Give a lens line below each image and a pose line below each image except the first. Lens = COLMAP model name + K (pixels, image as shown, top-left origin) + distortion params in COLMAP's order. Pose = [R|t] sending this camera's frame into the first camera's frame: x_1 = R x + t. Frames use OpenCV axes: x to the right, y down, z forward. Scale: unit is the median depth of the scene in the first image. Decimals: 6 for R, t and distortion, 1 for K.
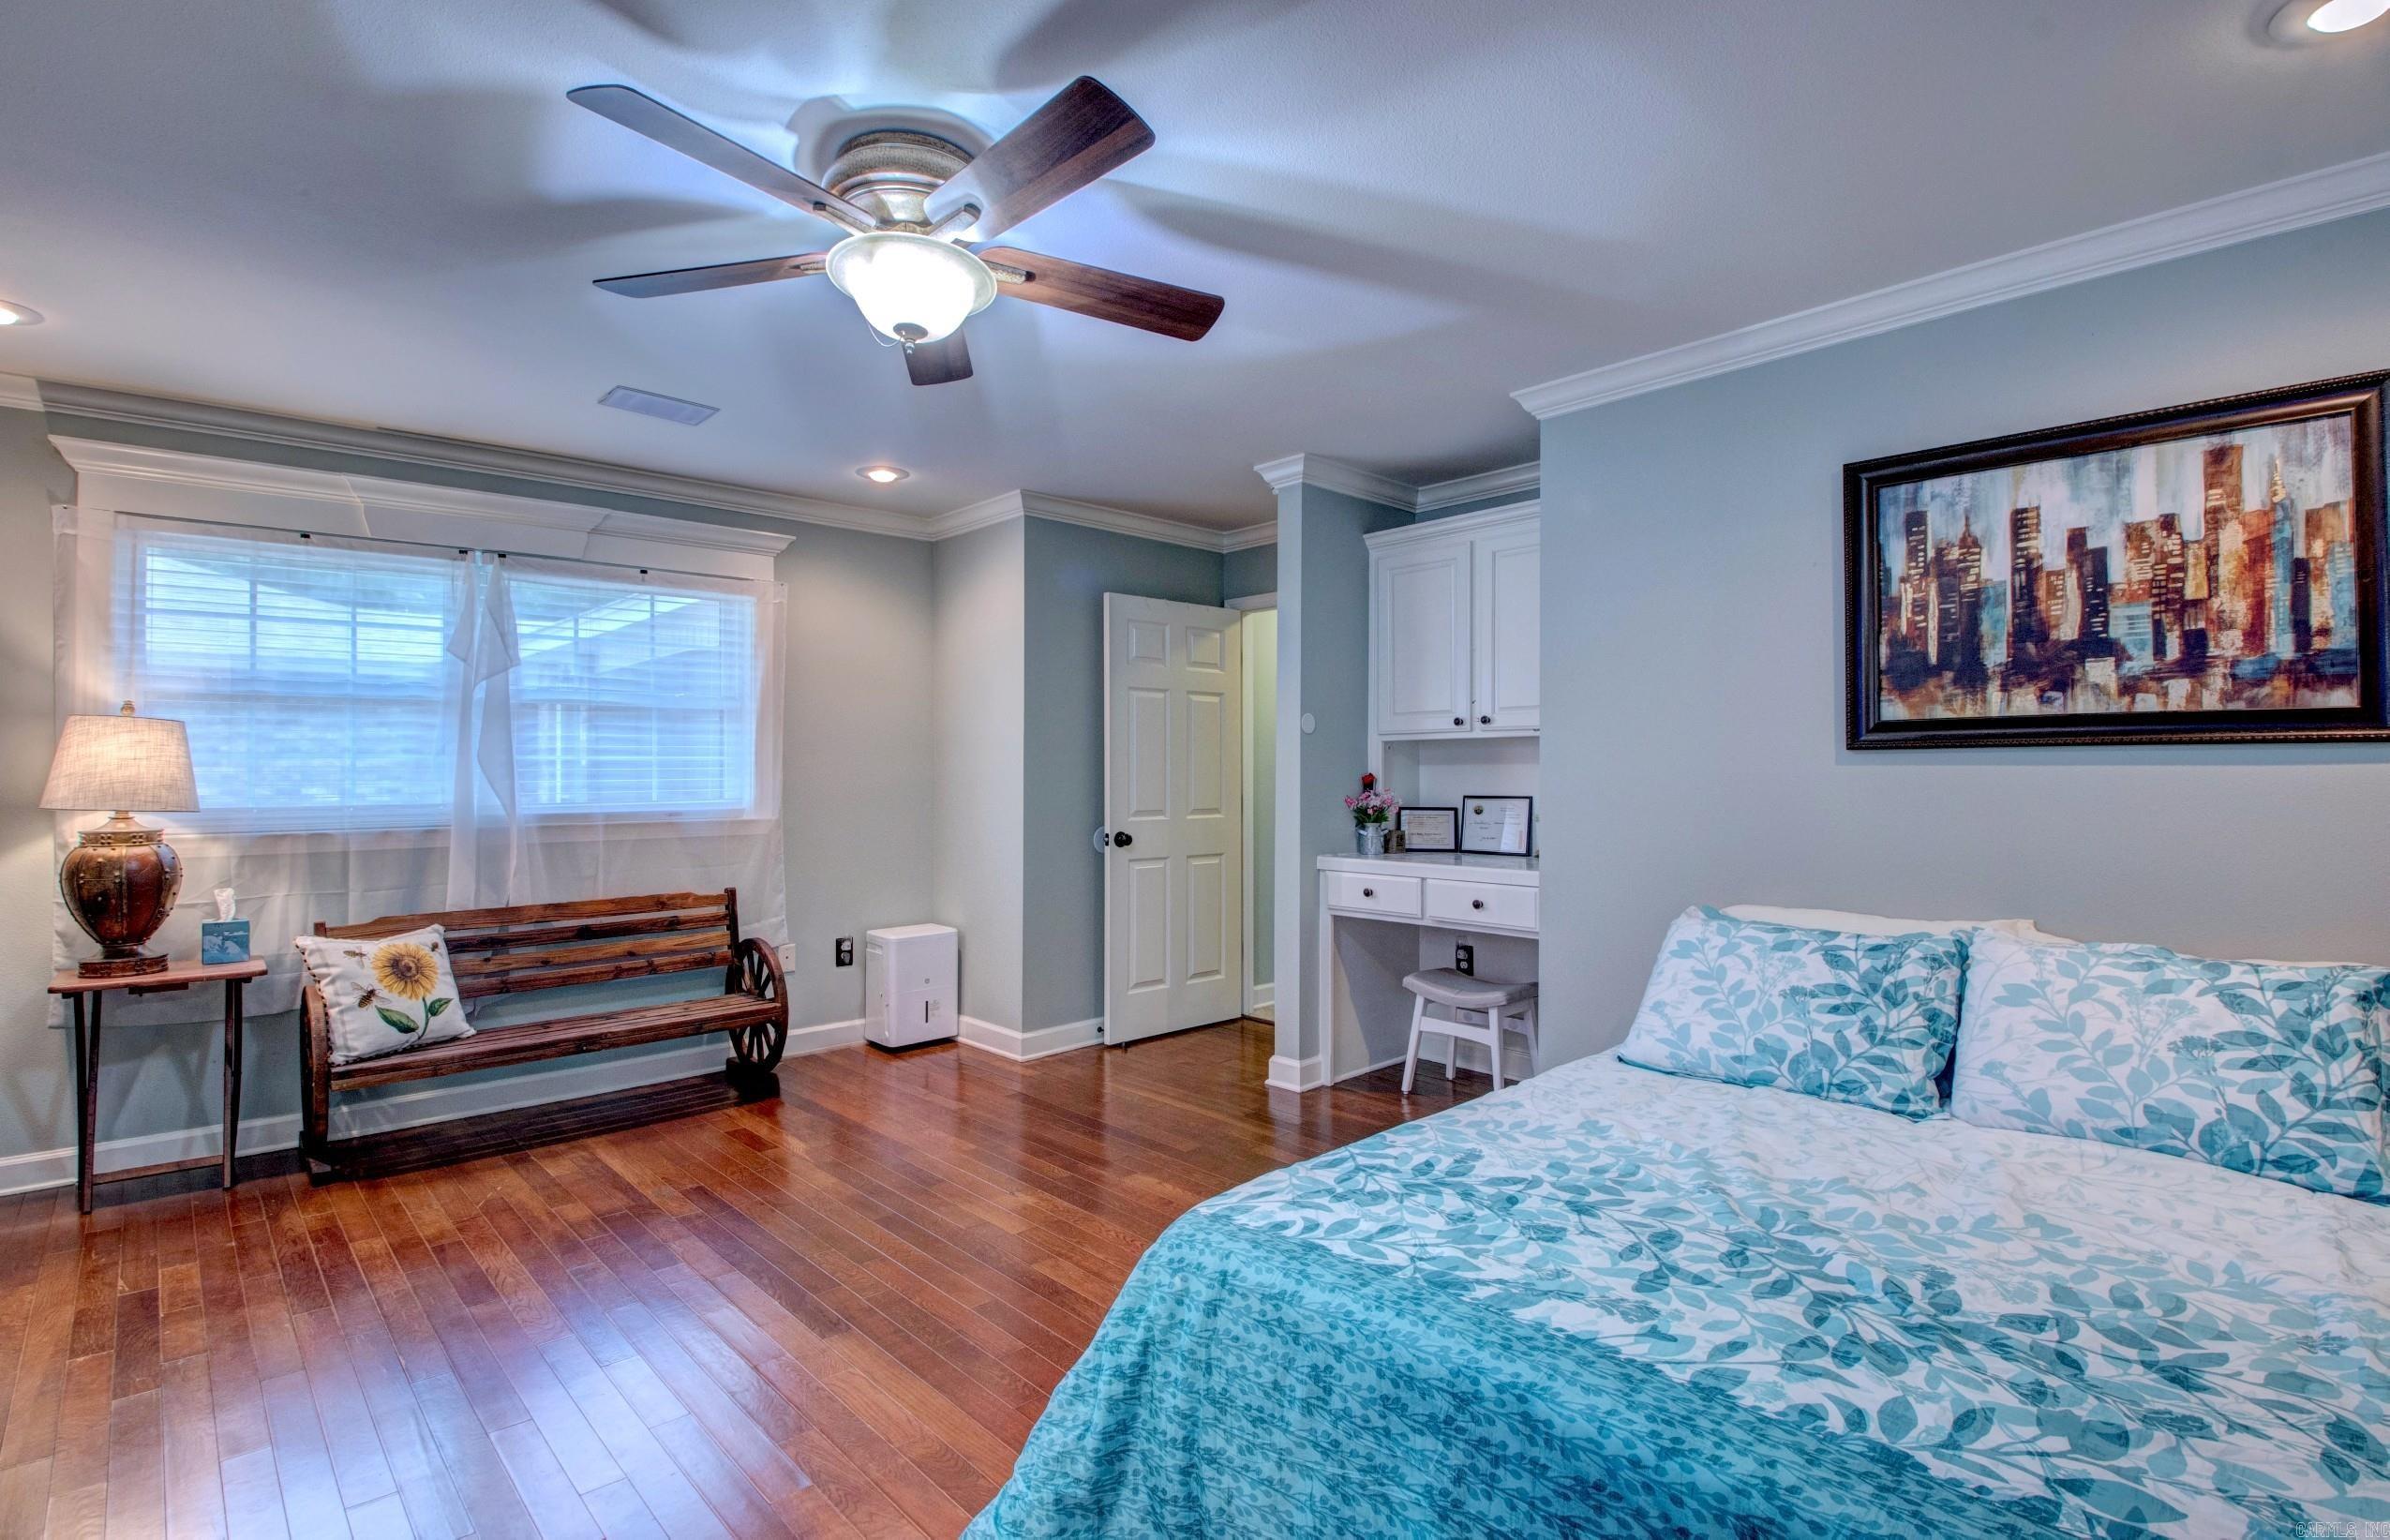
lens RADIAL K [[1126.7, 0, 1181.1], [0, 1126.7, 755.8], [0, 0, 1]] dist [0.017151, -0.029404]
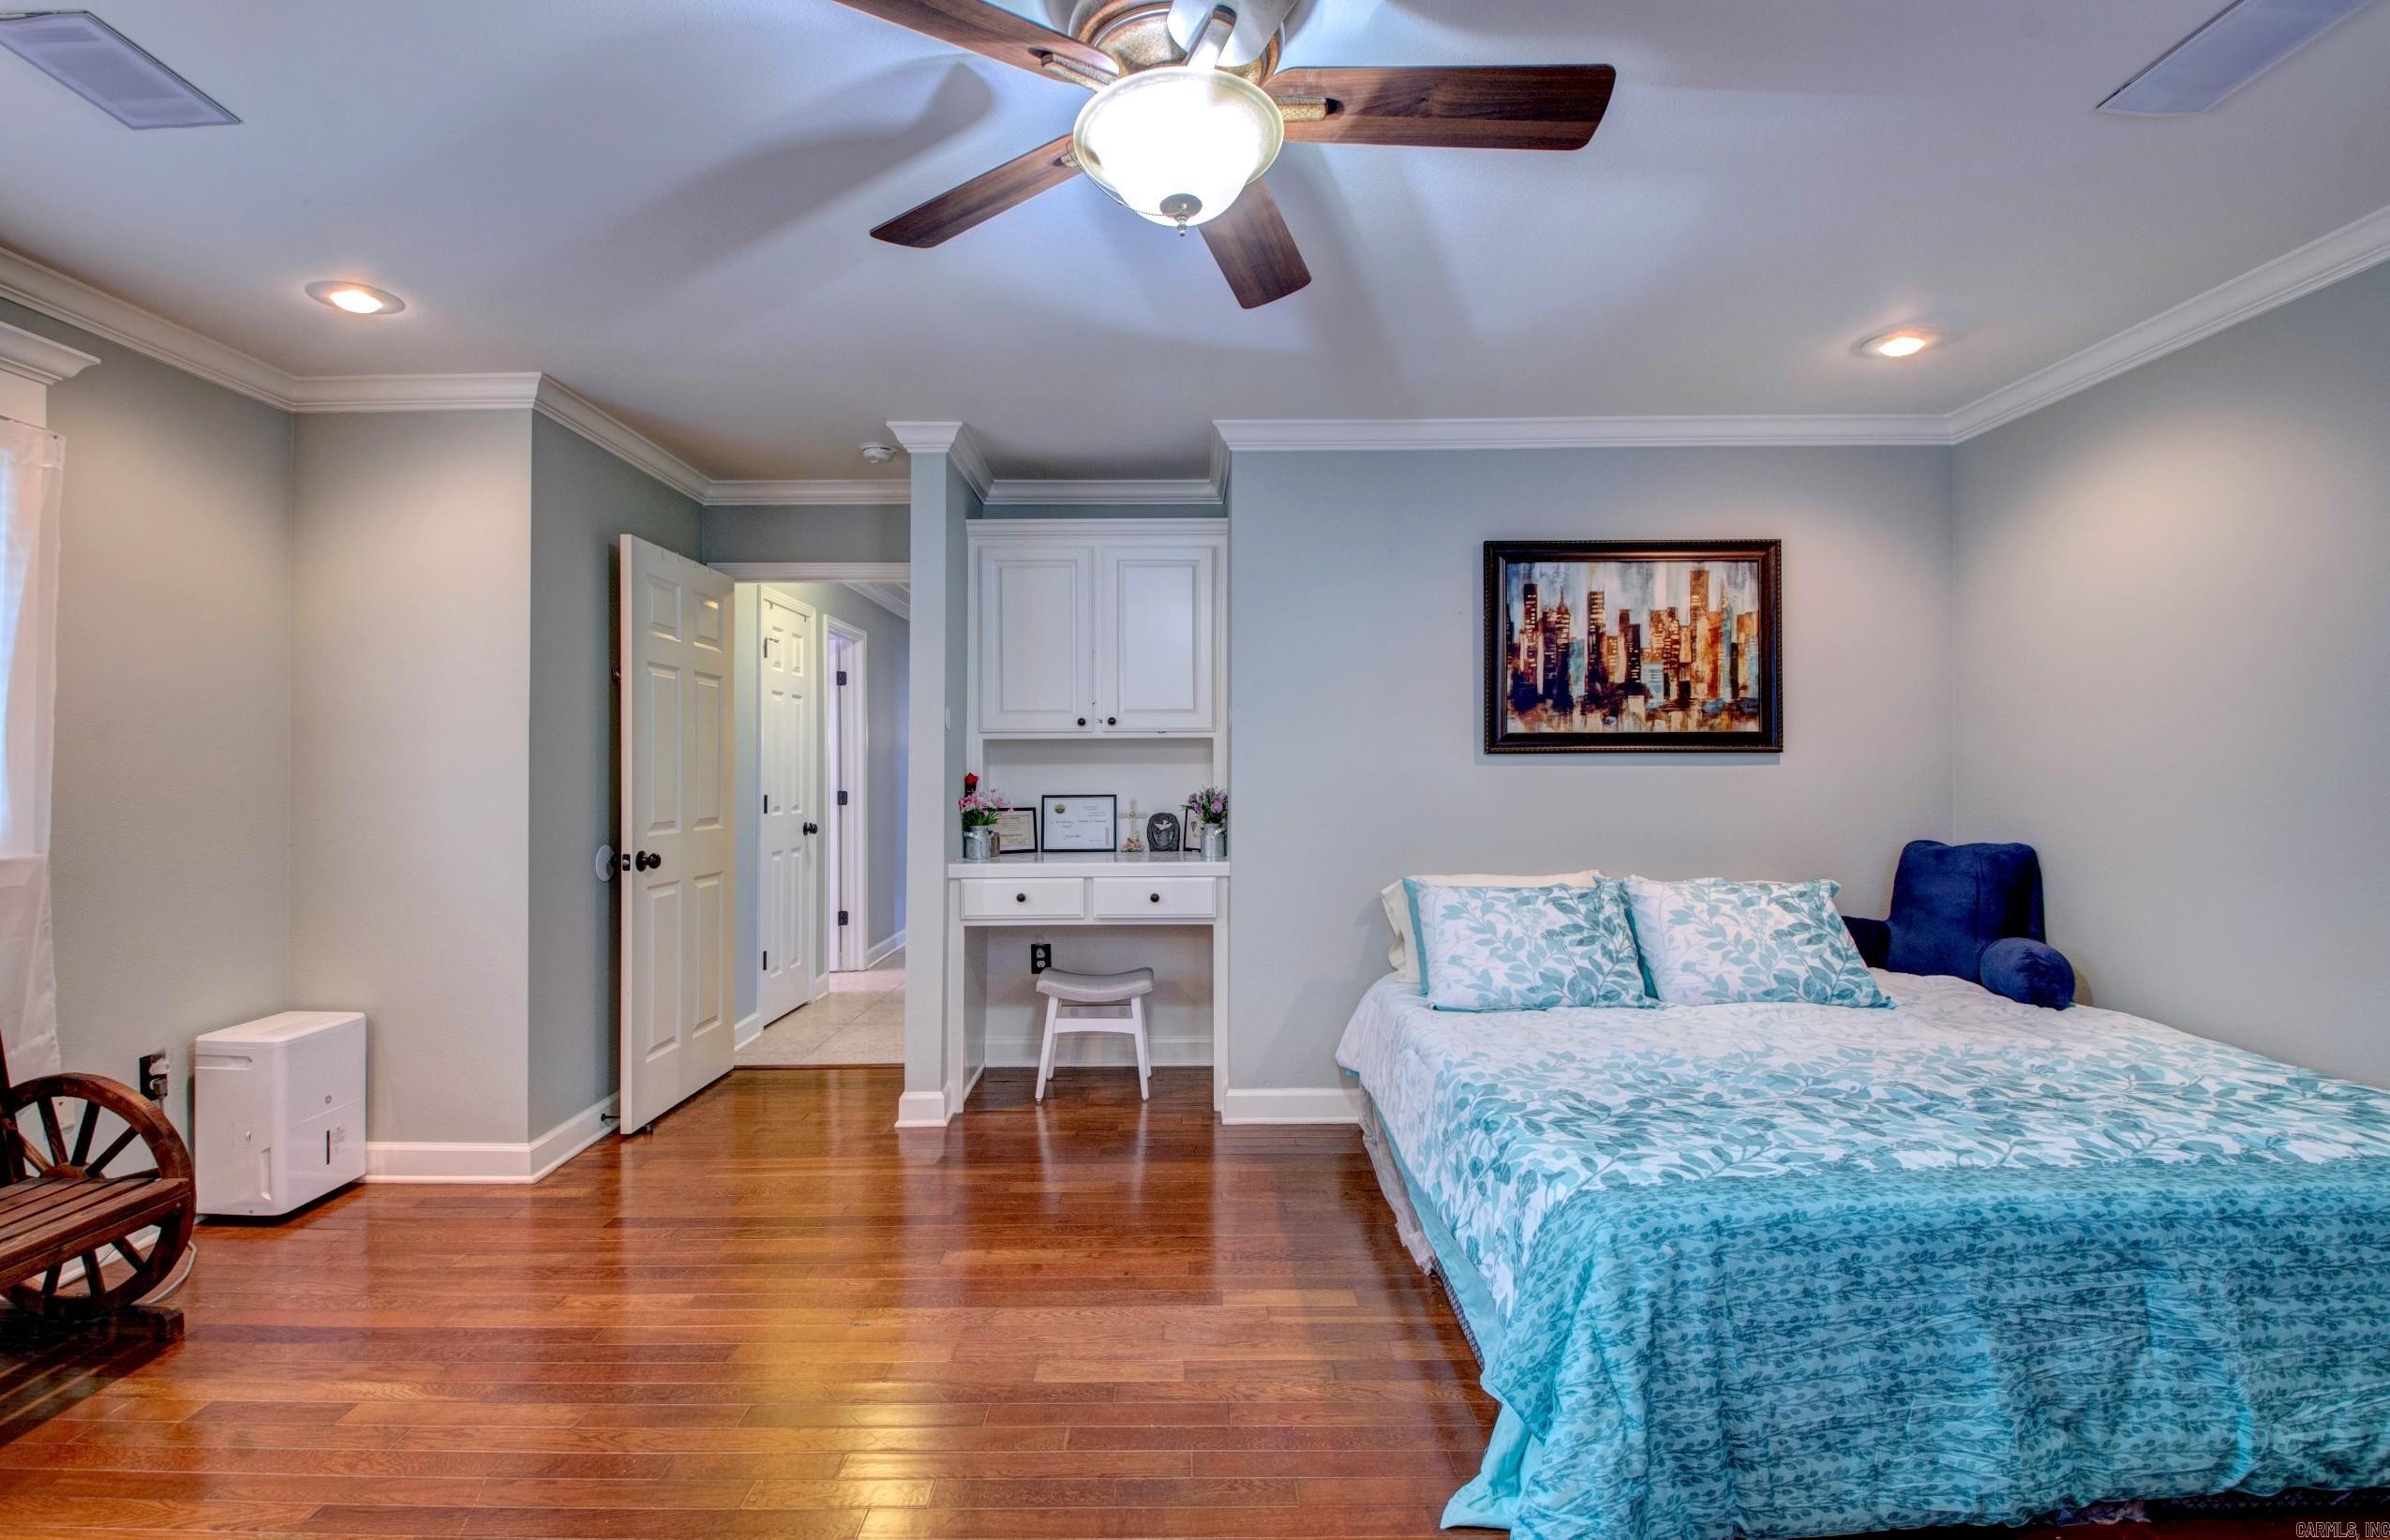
lens RADIAL K [[1126.7, 0, 1181.1], [0, 1126.7, 755.8], [0, 0, 1]] dist [0.017151, -0.029404]
pose [[0.671449, 0.009156, 0.740995, -0.758896], [-0.008017, 0.999955, -0.005092, 0.008081], [-0.741008, -0.002522, 0.671492, 0.433684]]
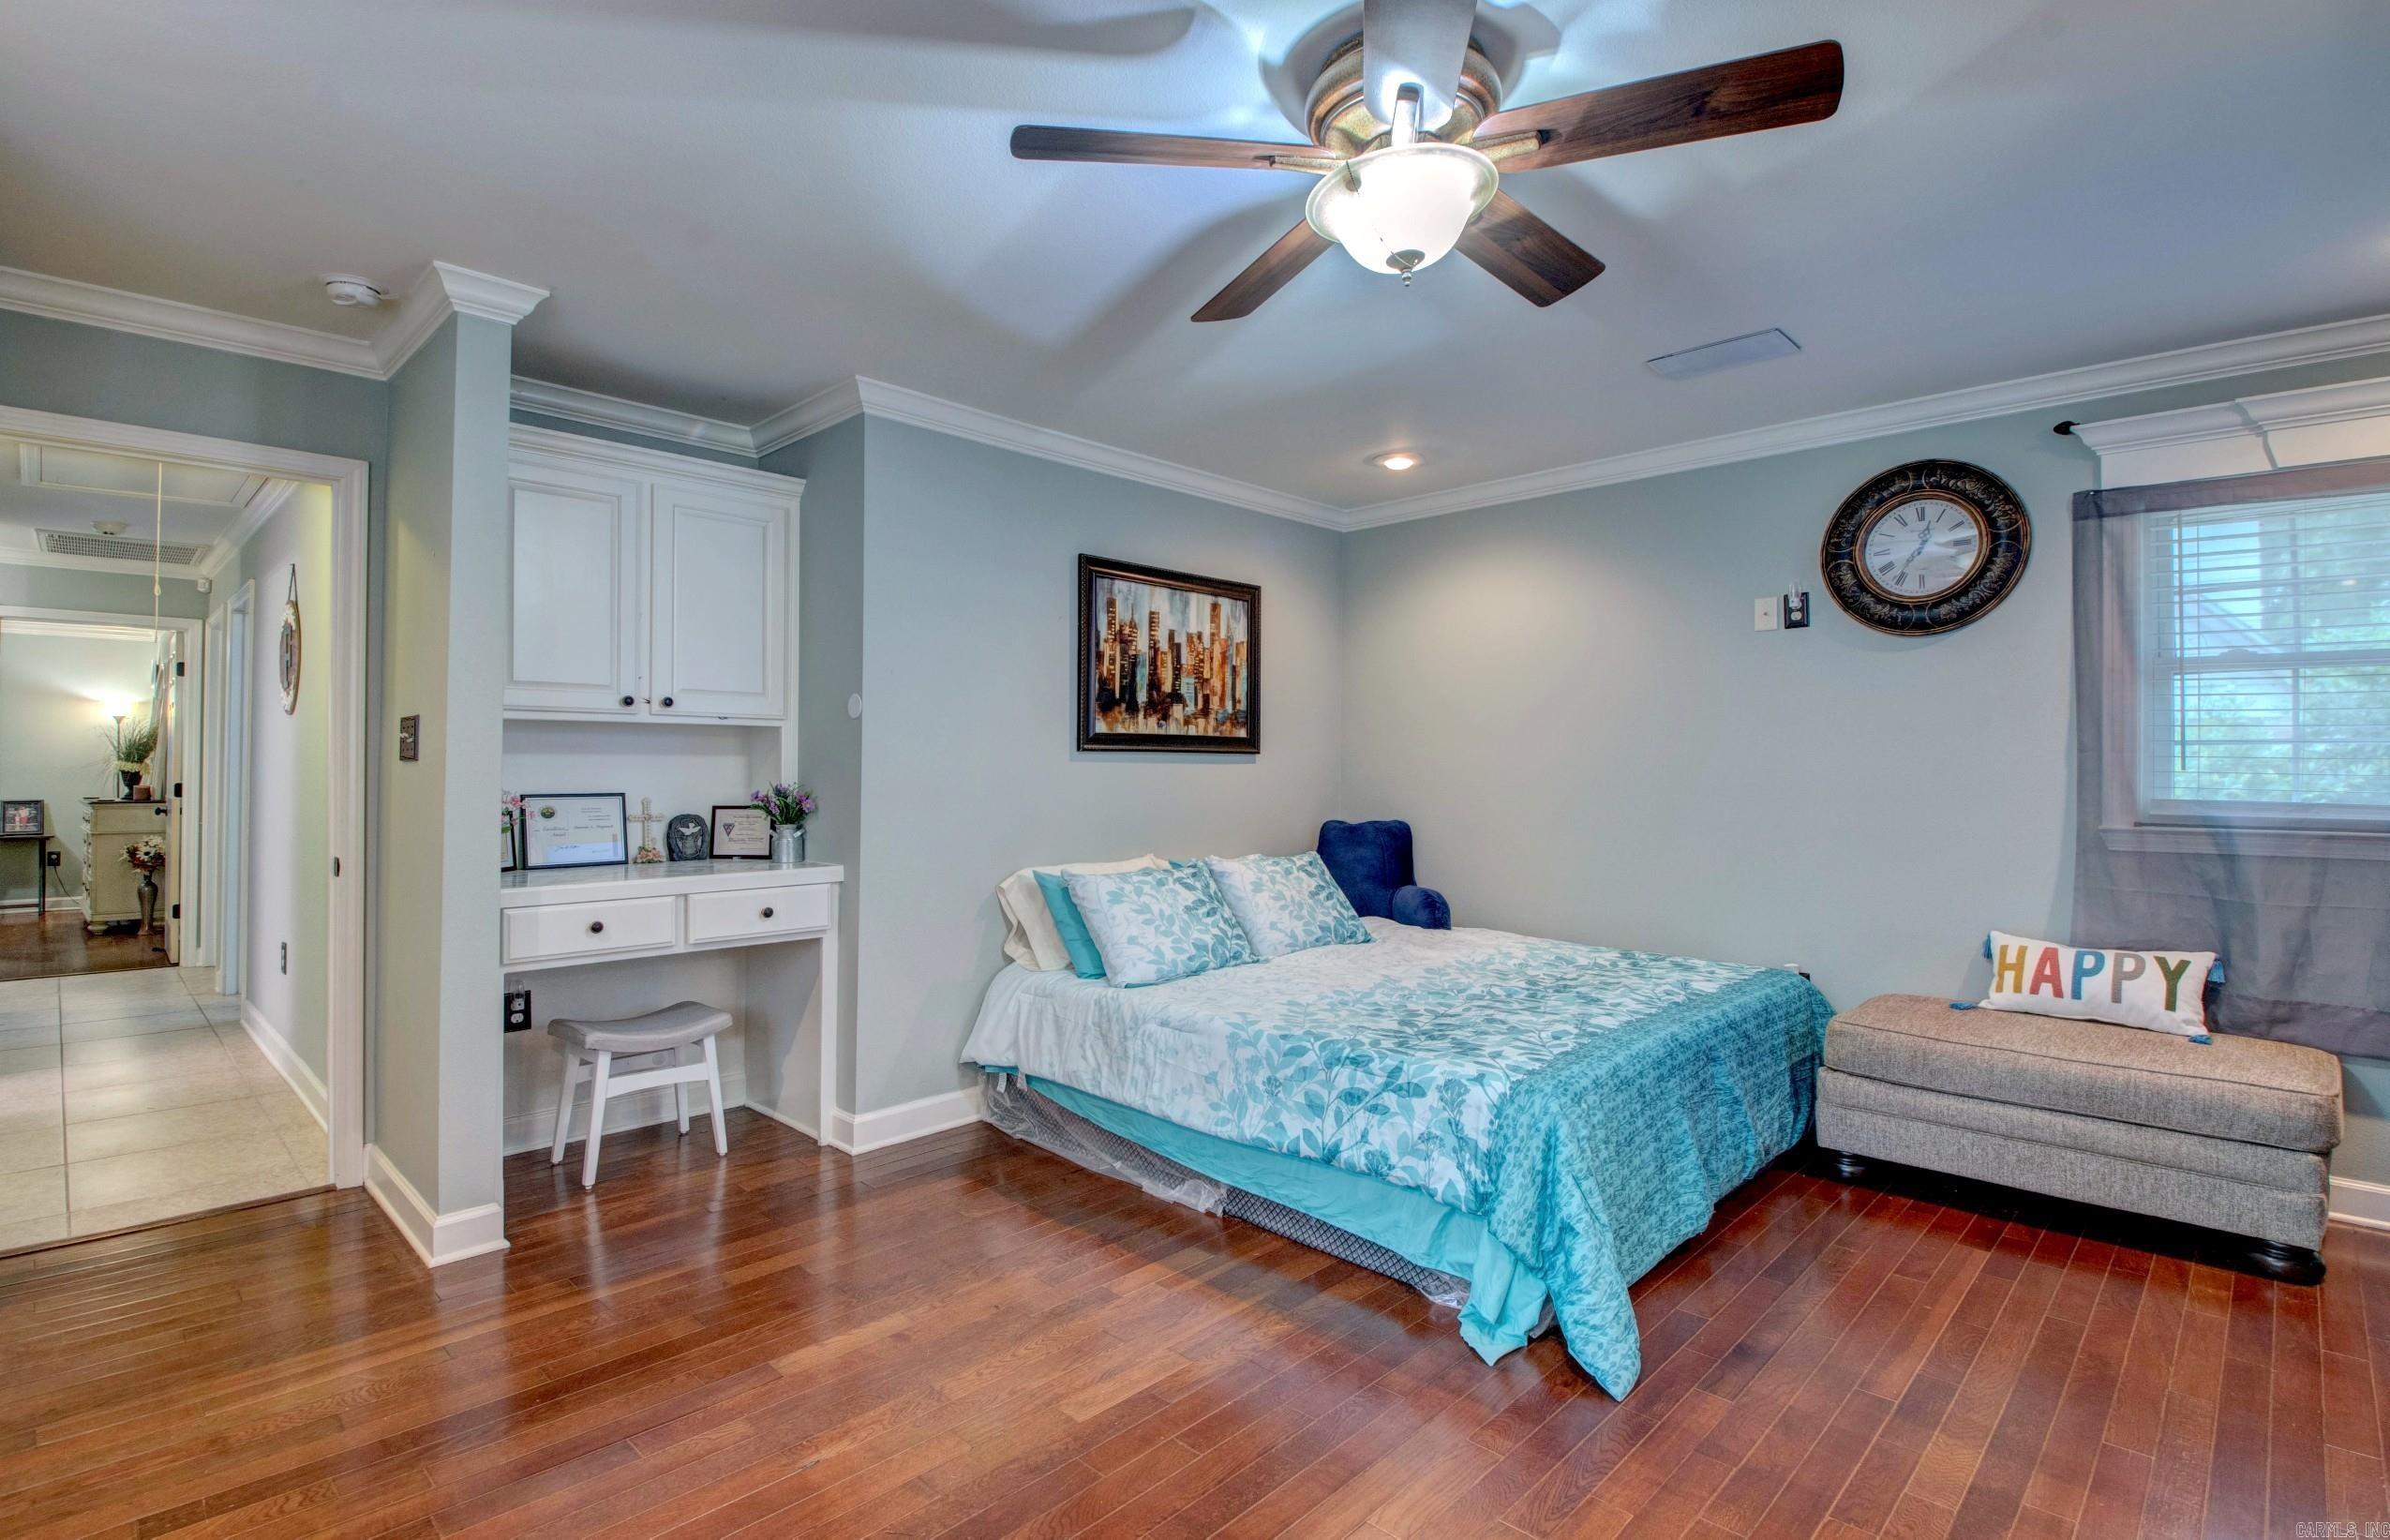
lens RADIAL K [[1138.7, 0, 1194.8], [0, 1138.7, 751.1], [0, 0, 1]] dist [0.029901, -0.030138]
pose [[-0.071459, 0.016579, 0.997306, -1.029366], [-0.018110, 0.999675, -0.017916, 0.021422], [-0.997279, -0.019342, -0.071135, 1.125571]]
